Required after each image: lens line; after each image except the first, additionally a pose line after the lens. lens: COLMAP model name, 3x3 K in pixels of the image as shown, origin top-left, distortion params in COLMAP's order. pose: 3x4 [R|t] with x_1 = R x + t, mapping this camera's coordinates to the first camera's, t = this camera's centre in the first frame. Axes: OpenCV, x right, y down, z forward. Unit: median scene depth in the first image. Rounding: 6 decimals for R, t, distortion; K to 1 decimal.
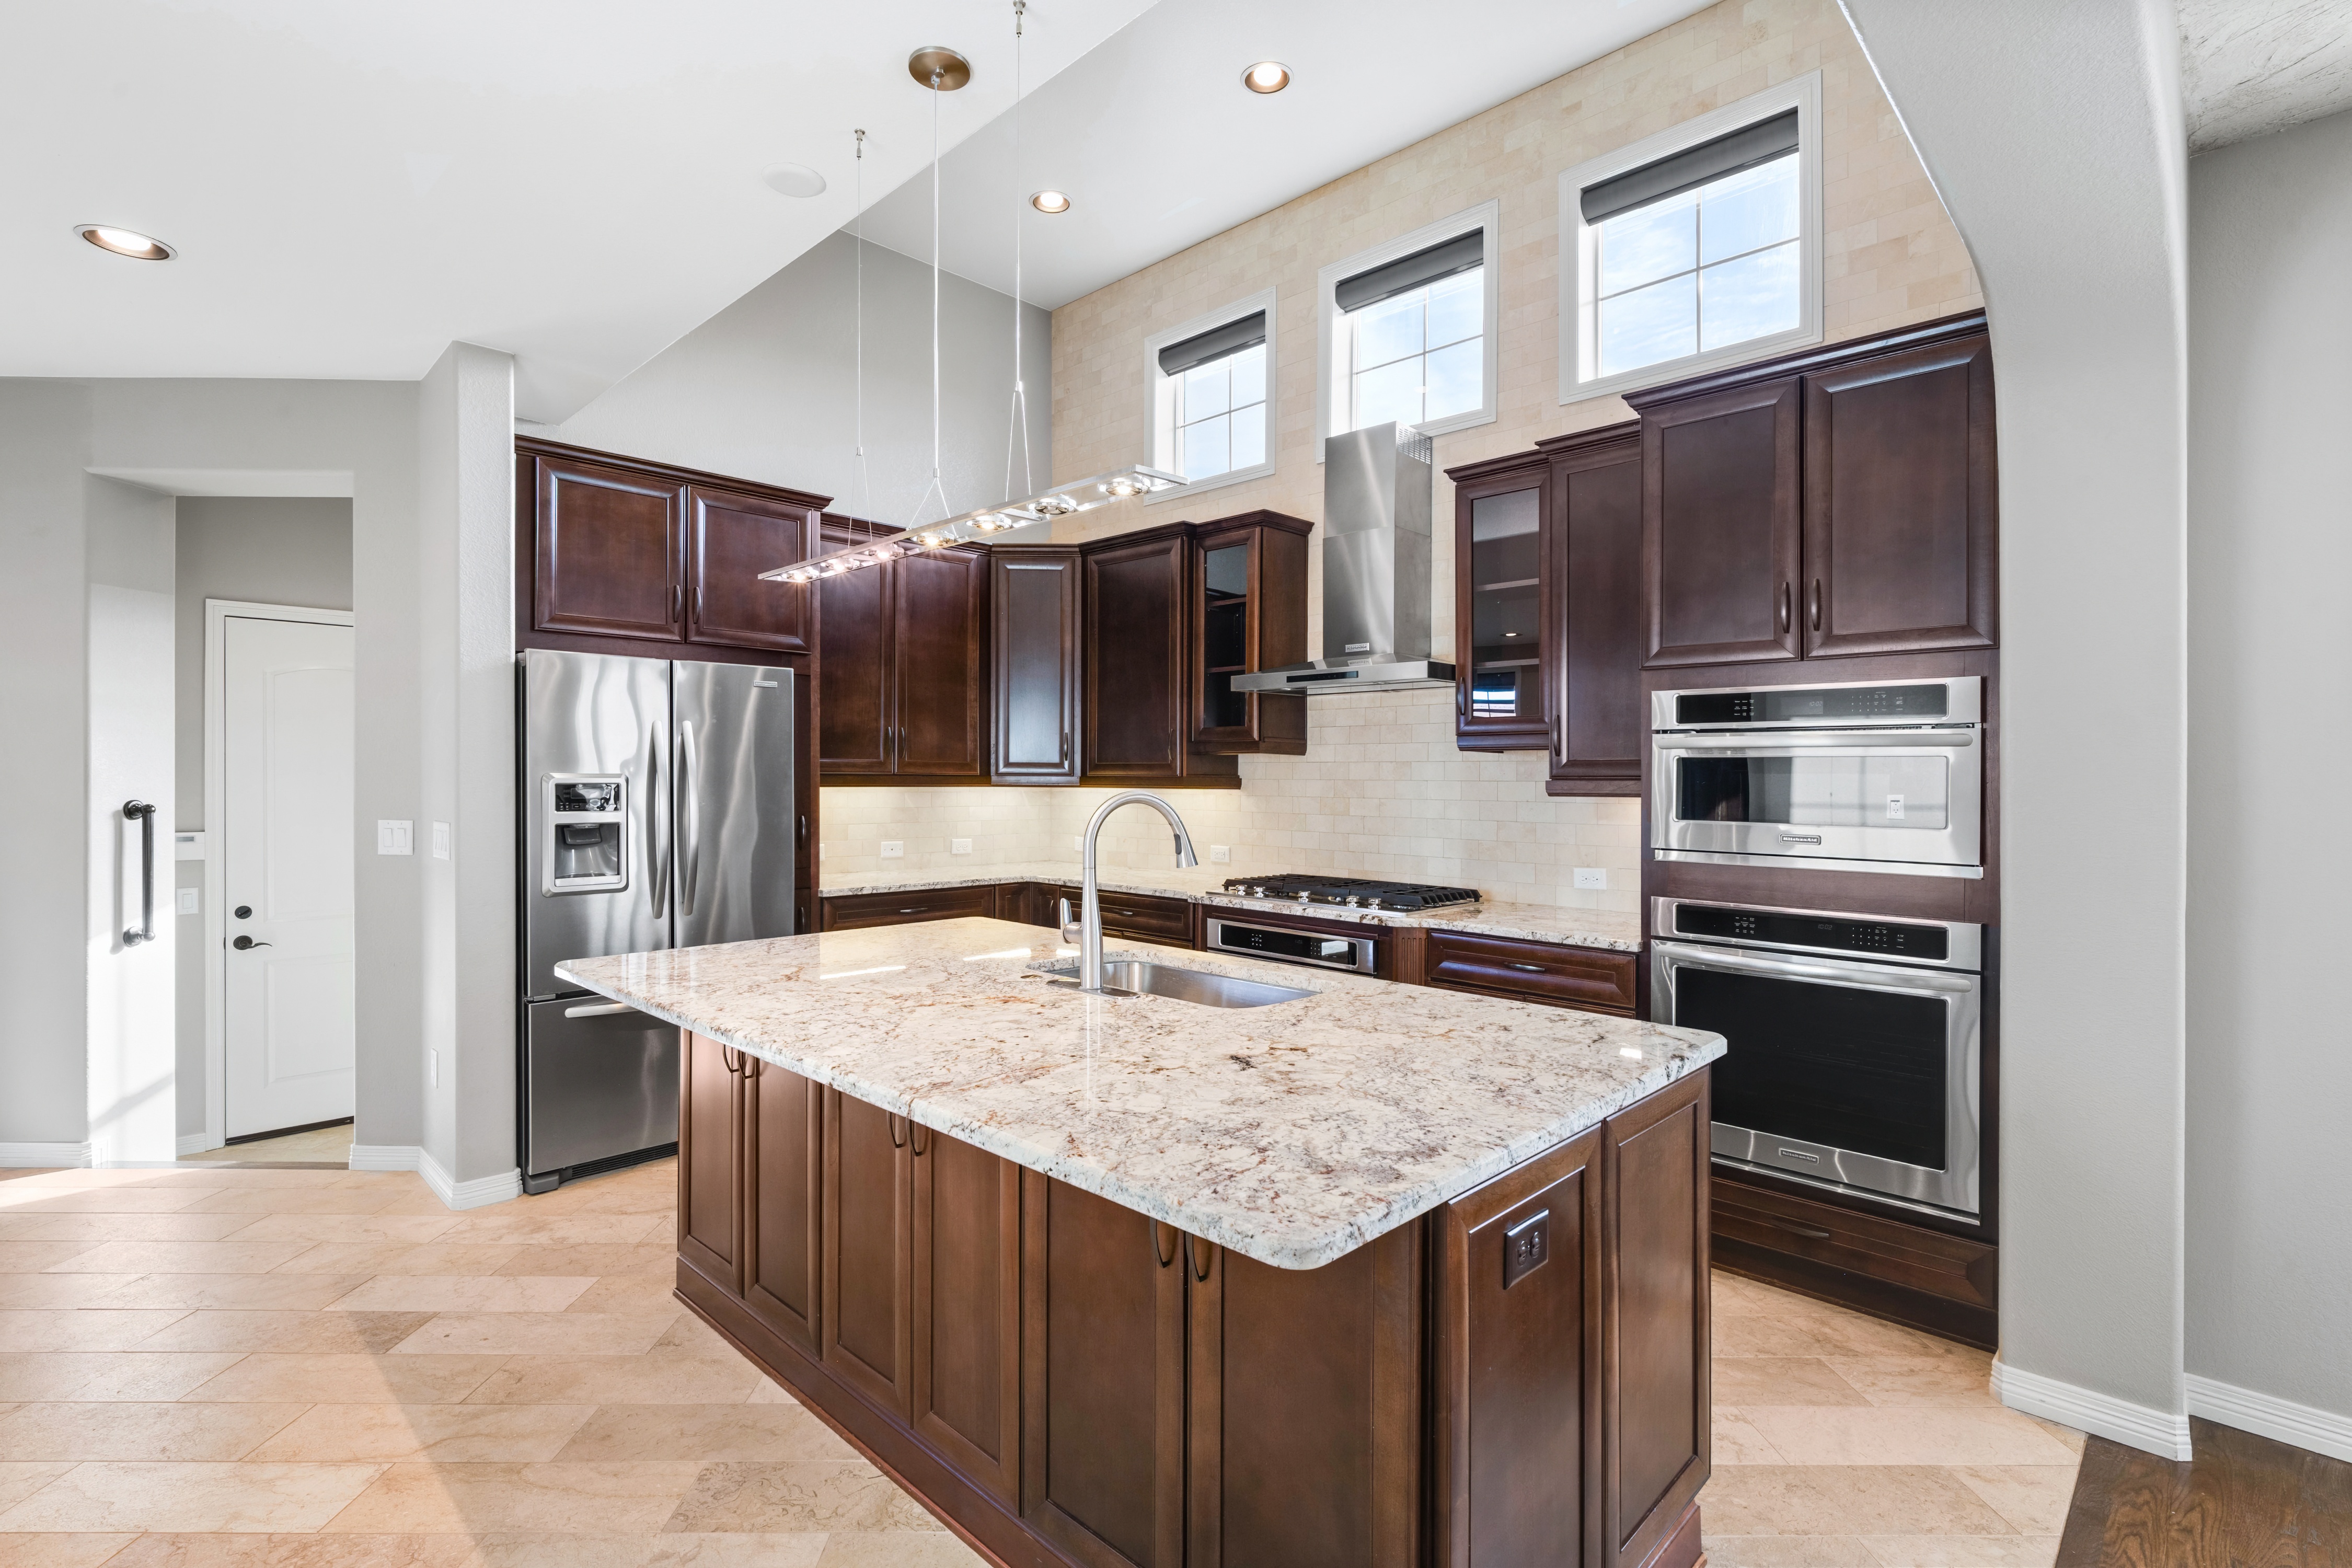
lens RADIAL K [[1108.8, 0, 1164.3], [0, 1108.8, 774.8], [0, 0, 1]] dist [0.003119, 0.001304]
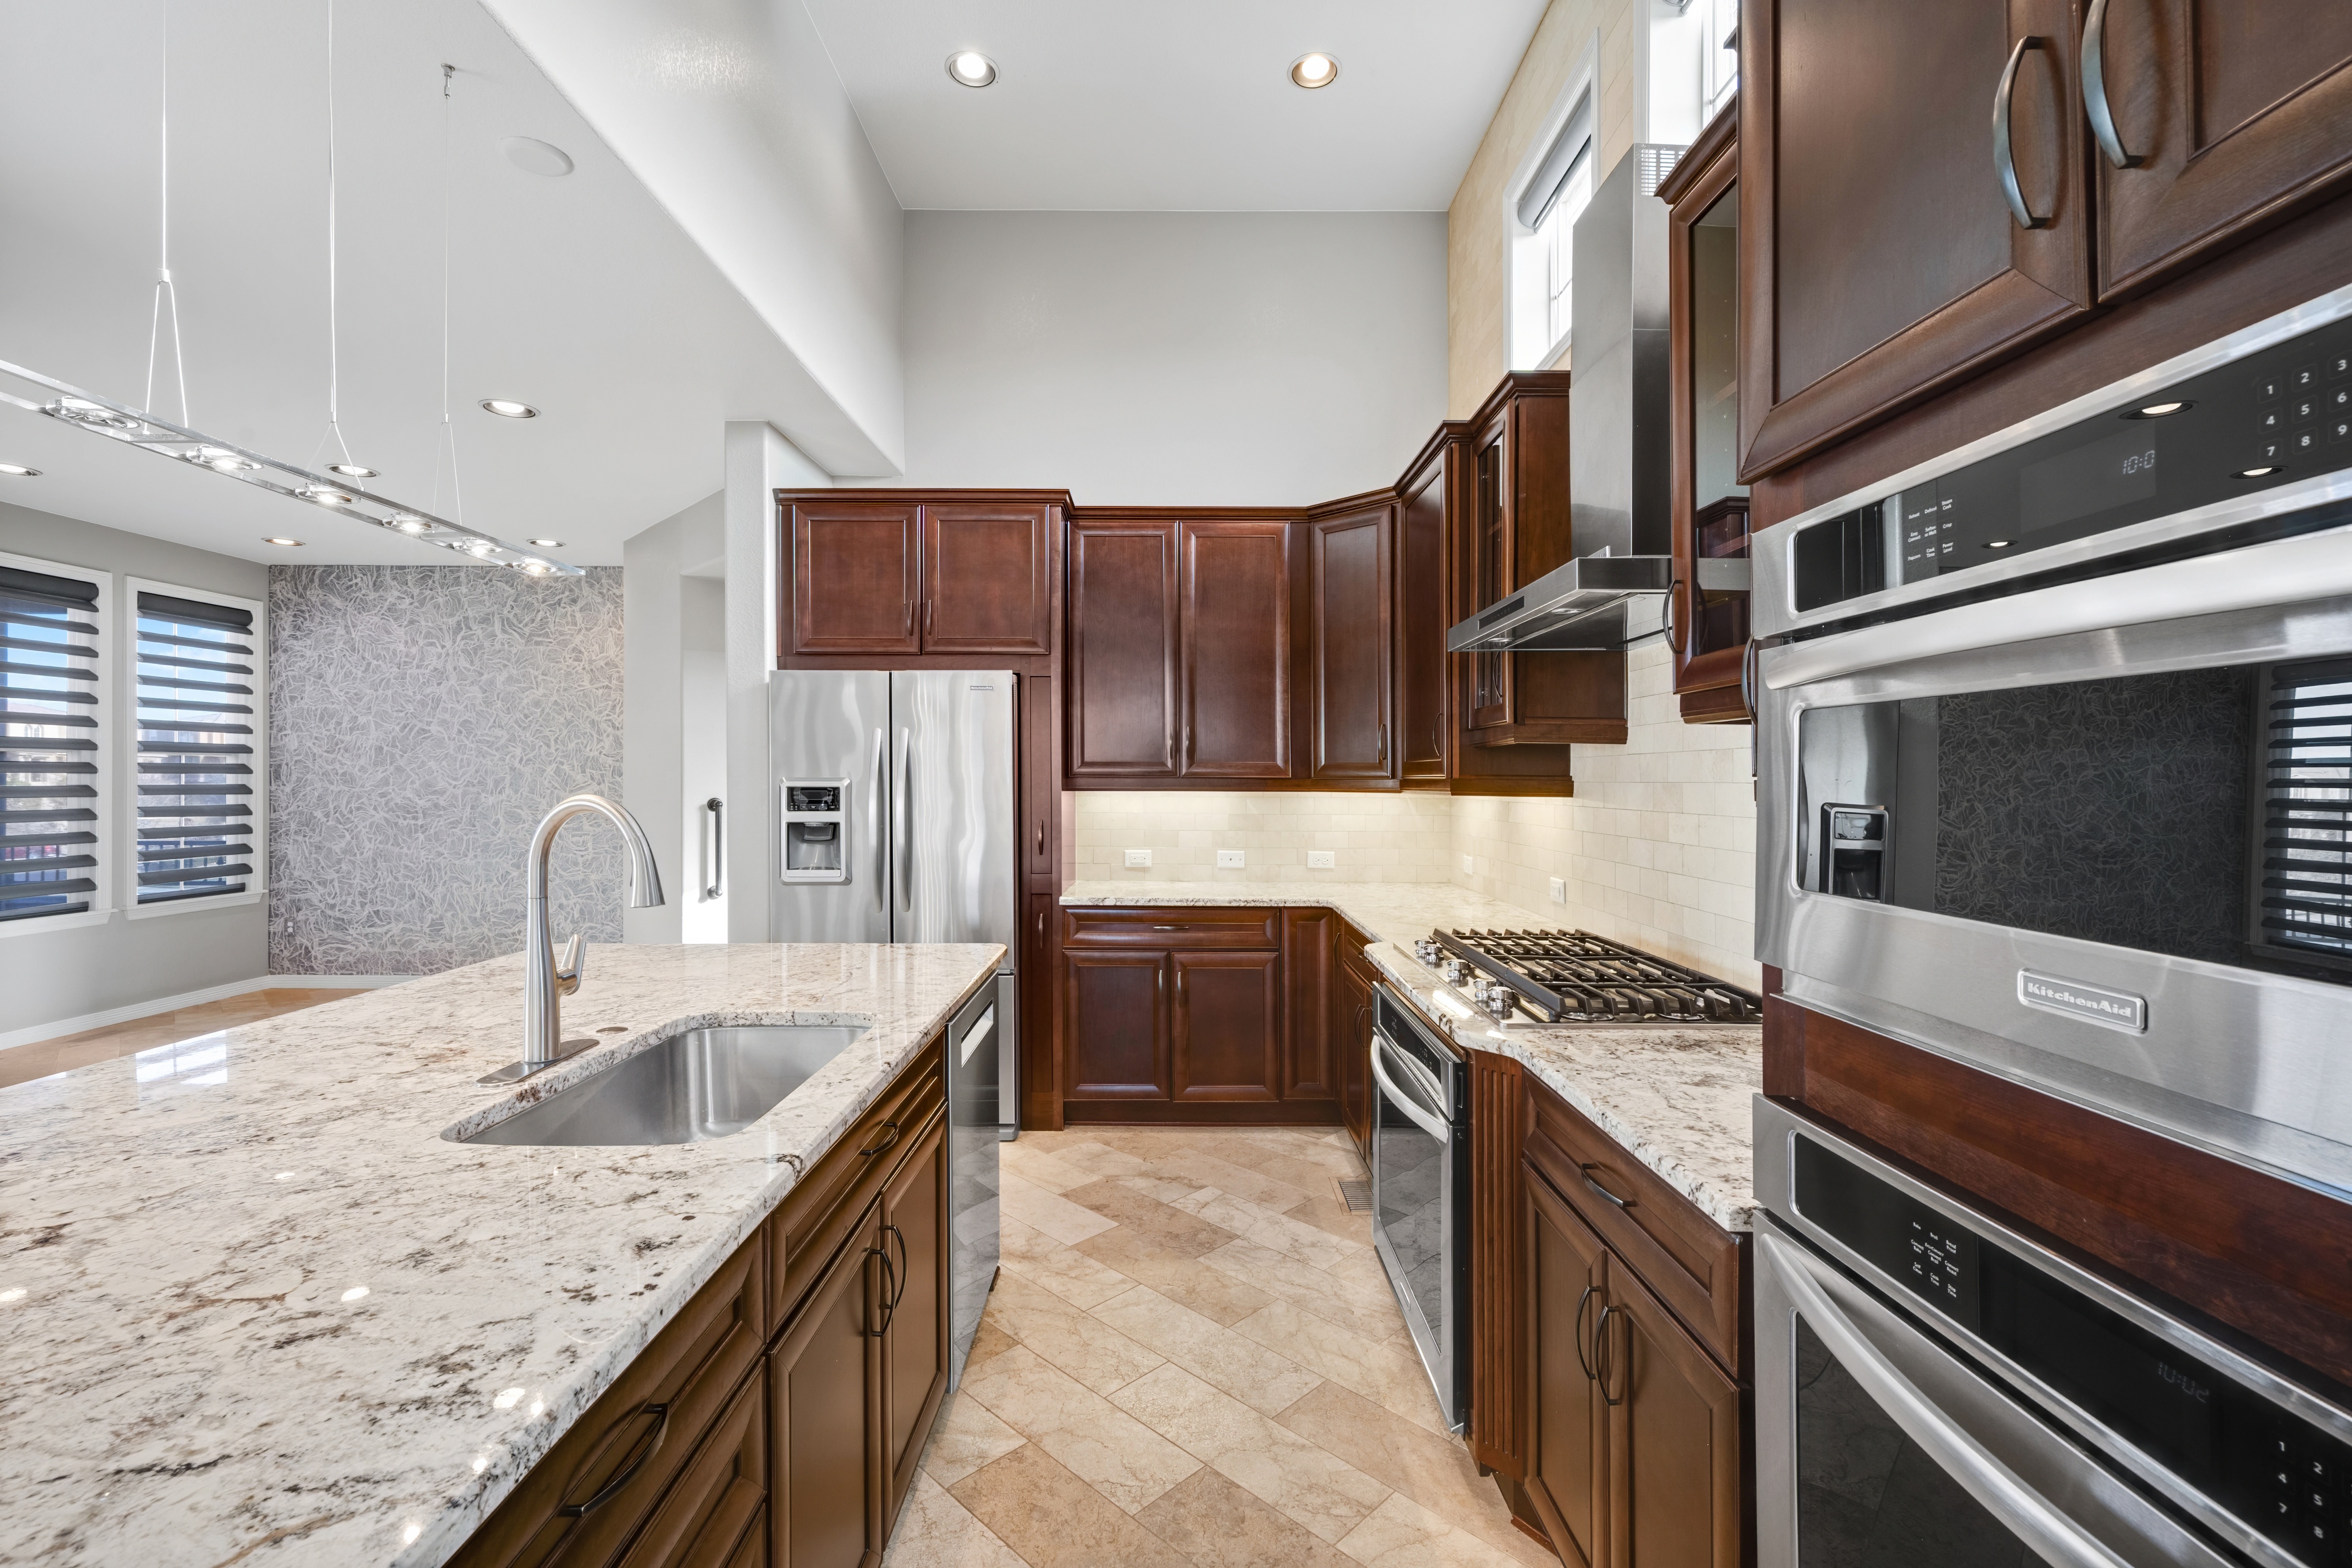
lens RADIAL K [[1016.5, 0, 1167.6], [0, 1016.5, 778.5], [0, 0, 1]] dist [0.000131, 0.000184]
pose [[0.699507, -0.004807, -0.714610, 0.436485], [0.002751, 0.999988, -0.004034, 0.004843], [0.714621, 0.000855, 0.699512, 0.501991]]
